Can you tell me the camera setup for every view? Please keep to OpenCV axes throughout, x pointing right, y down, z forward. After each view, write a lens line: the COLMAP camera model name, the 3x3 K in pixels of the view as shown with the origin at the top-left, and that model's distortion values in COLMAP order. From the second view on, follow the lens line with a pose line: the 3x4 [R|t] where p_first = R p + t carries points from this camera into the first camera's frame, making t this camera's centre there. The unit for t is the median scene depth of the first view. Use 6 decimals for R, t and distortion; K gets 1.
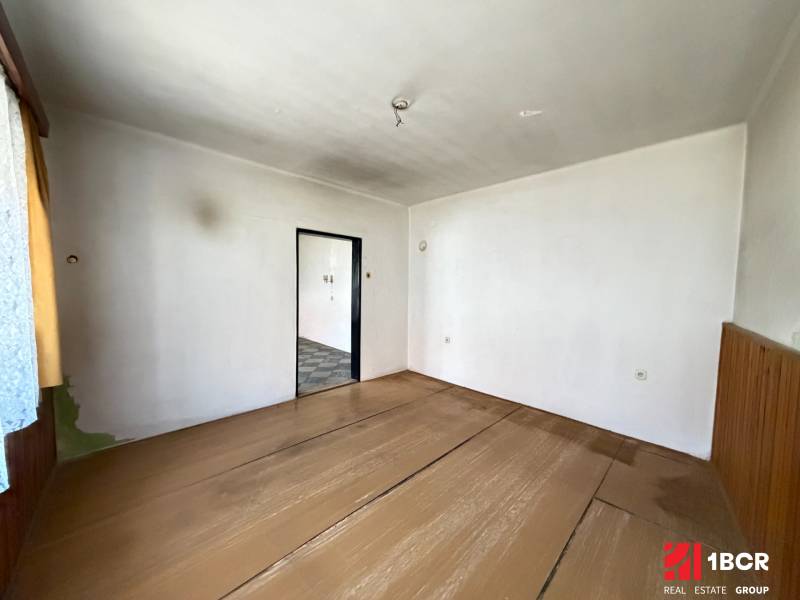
lens RADIAL K [[318.6, 0, 400.0], [0, 318.6, 300.0], [0, 0, 1]] dist [-0.000928, -0.000118]
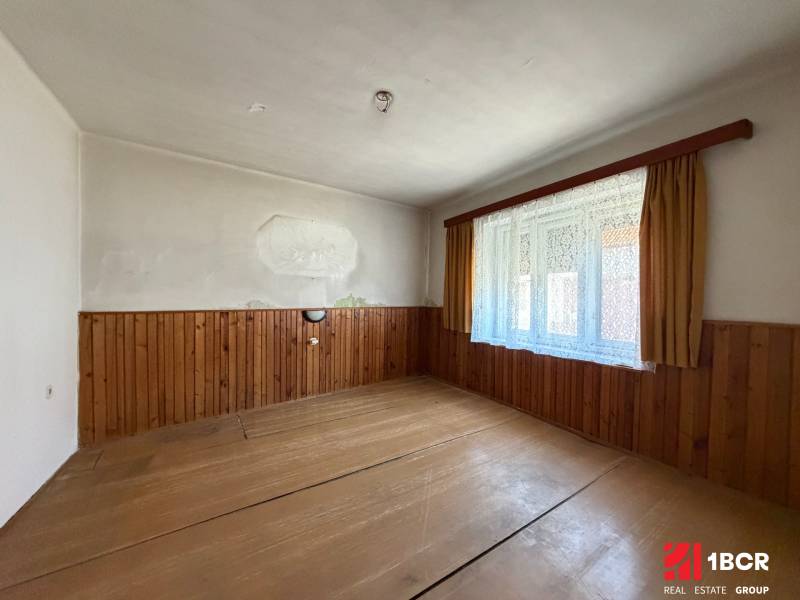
lens RADIAL K [[318.6, 0, 400.0], [0, 318.6, 300.0], [0, 0, 1]] dist [-0.000928, -0.000118]
pose [[-0.976268, -0.021201, 0.215527, -0.254063], [-0.010672, 0.998697, 0.049898, -0.032684], [-0.216304, 0.046414, -0.975222, 1.826084]]
